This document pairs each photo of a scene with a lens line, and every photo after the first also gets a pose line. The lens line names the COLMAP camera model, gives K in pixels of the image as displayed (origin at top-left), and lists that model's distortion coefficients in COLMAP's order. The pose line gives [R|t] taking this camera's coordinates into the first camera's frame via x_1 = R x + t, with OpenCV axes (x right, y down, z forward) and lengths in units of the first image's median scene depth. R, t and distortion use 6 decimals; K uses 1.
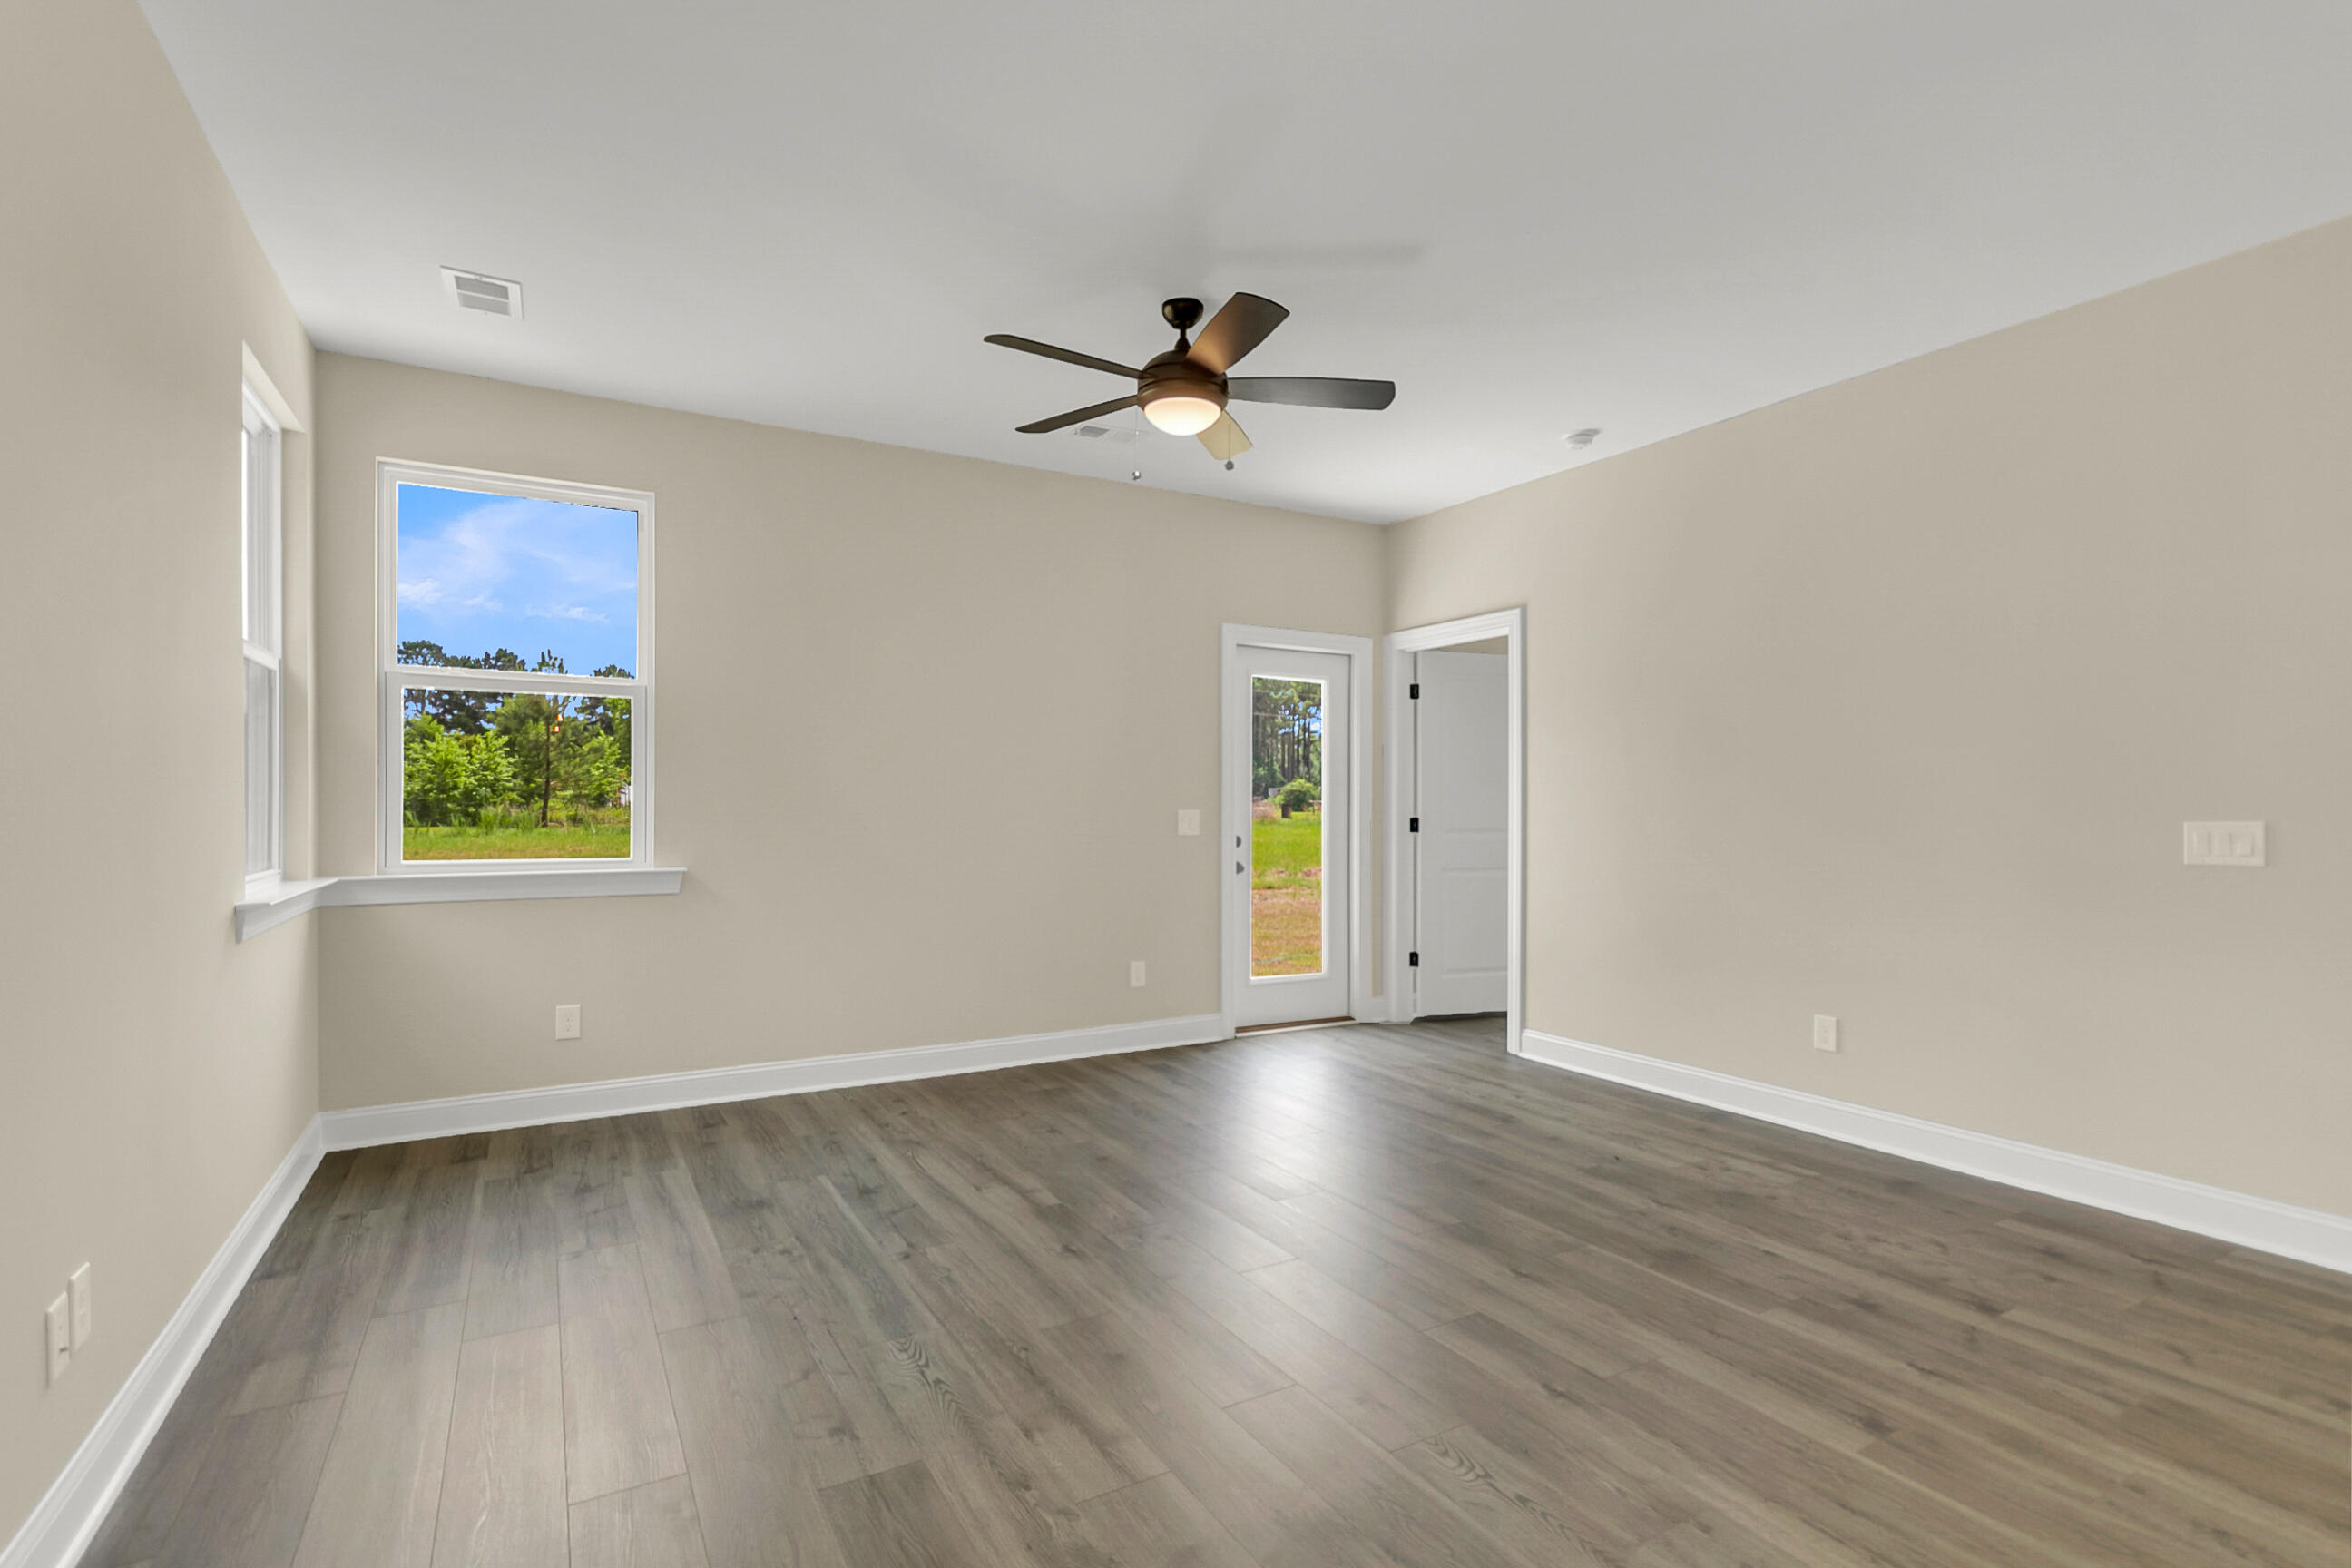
lens RADIAL K [[1138.3, 0, 1178.5], [0, 1138.3, 828.6], [0, 0, 1]] dist [0.002150, 0.000053]
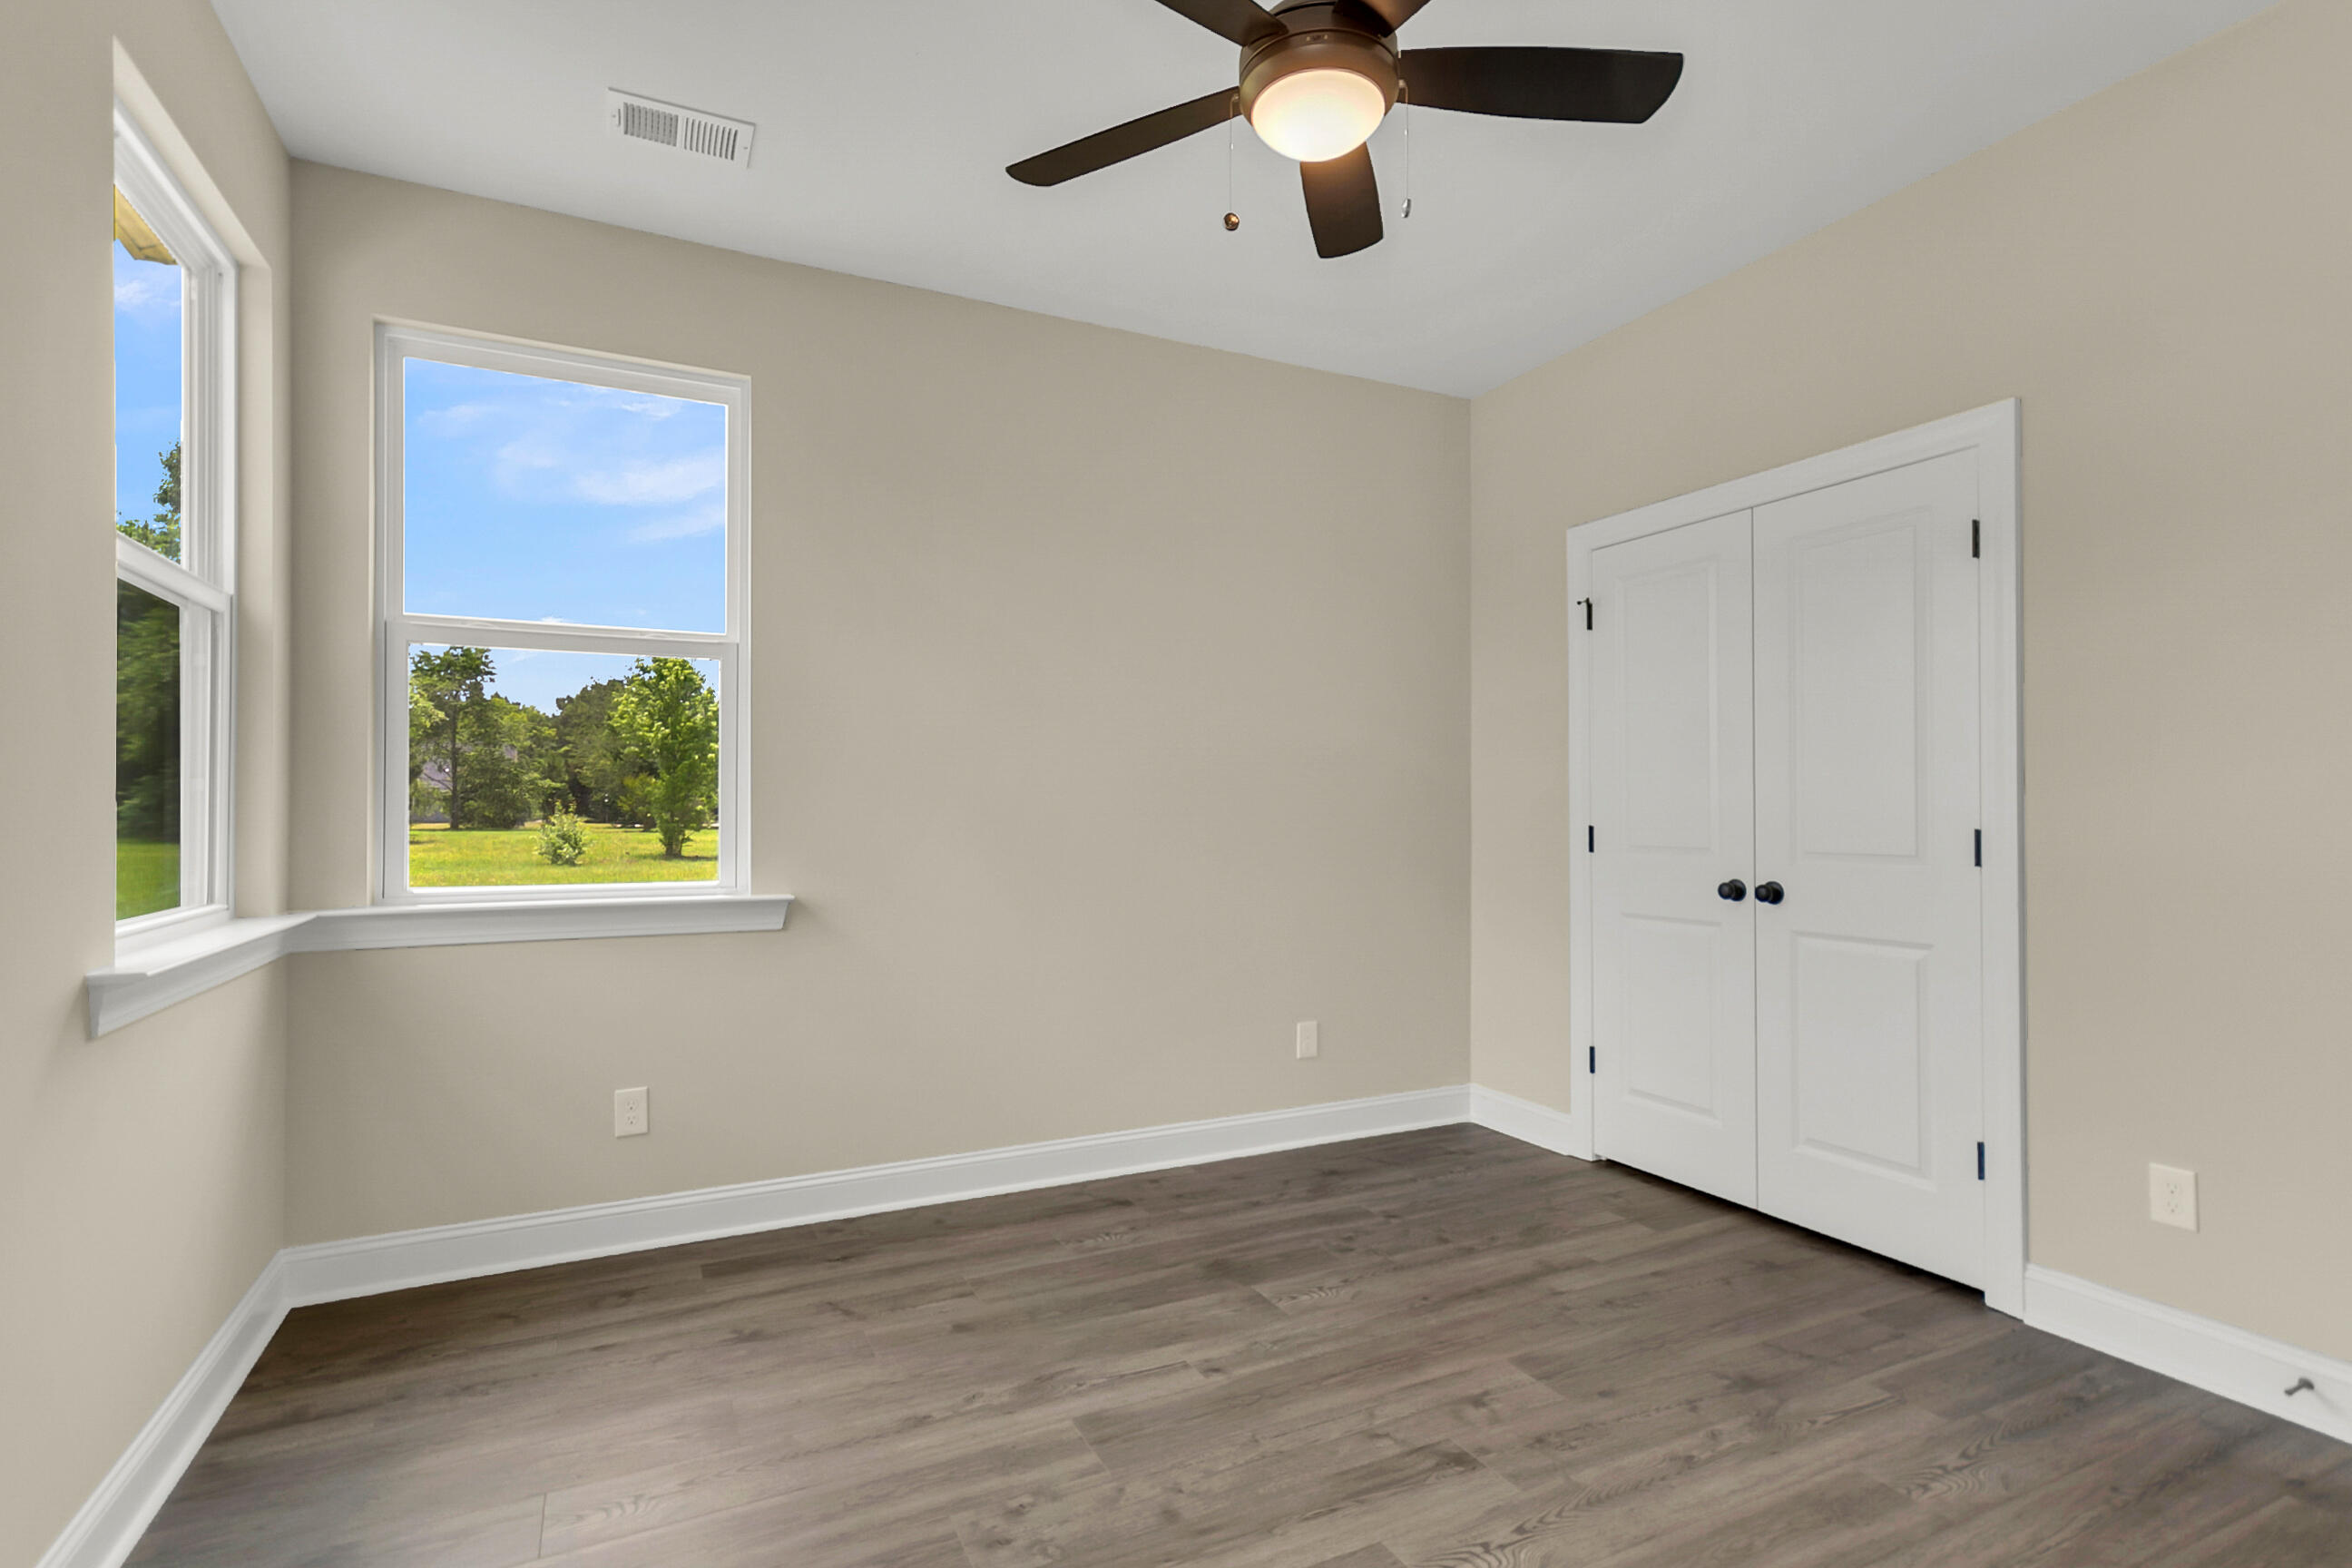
lens RADIAL K [[1138.3, 0, 1179.3], [0, 1138.3, 786.3], [0, 0, 1]] dist [0.002150, 0.000053]
pose [[0.998735, -0.005779, -0.049954, -0.174439], [0.003856, 0.999251, -0.038516, -0.006243], [0.050139, 0.038274, 0.998009, 0.332954]]
